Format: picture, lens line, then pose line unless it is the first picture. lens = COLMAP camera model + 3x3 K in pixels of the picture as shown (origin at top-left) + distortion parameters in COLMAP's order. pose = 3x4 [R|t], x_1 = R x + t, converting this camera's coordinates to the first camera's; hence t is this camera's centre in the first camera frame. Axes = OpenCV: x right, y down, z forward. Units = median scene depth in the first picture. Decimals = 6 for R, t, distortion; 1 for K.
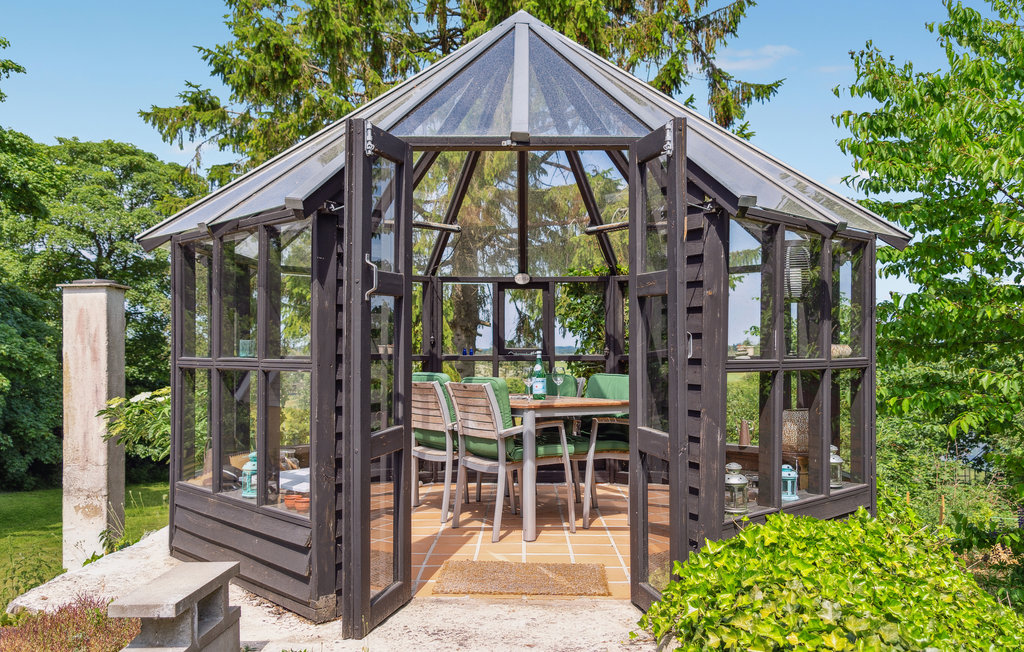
lens RADIAL K [[841.8, 0, 513.2], [0, 841.8, 328.7], [0, 0, 1]] dist [-0.001281, 0.000346]
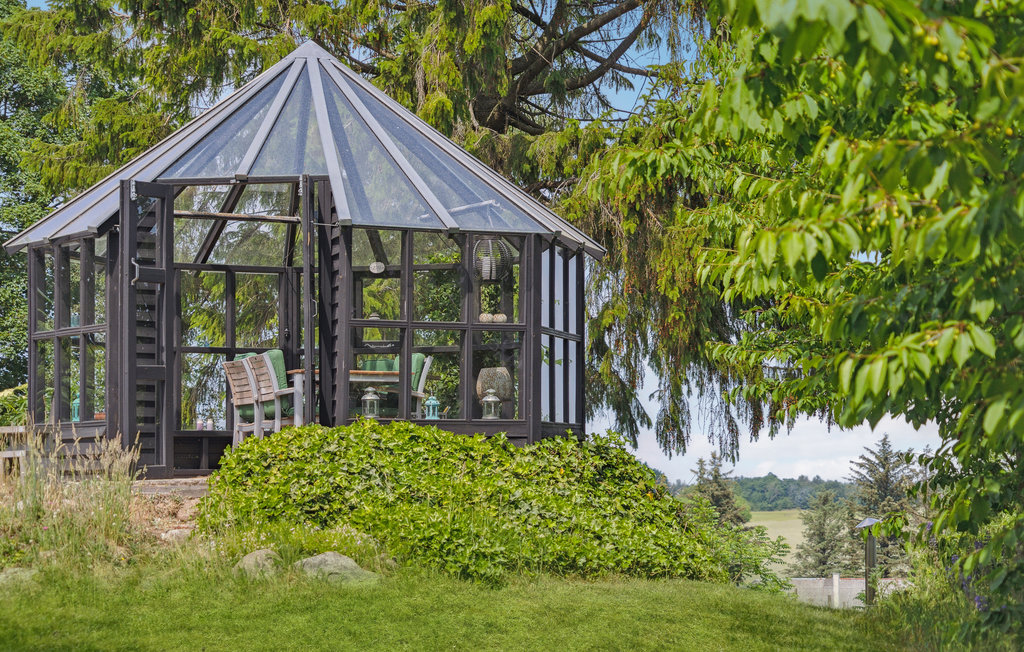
lens RADIAL K [[2706.8, 0, 511.9], [0, 2706.8, 326.2], [0, 0, 1]] dist [-0.123338, 0.000000]
pose [[0.975301, -0.018387, -0.220112, 1.023287], [0.010528, 0.999266, -0.036825, 0.148936], [0.220628, 0.033598, 0.974779, -2.391987]]
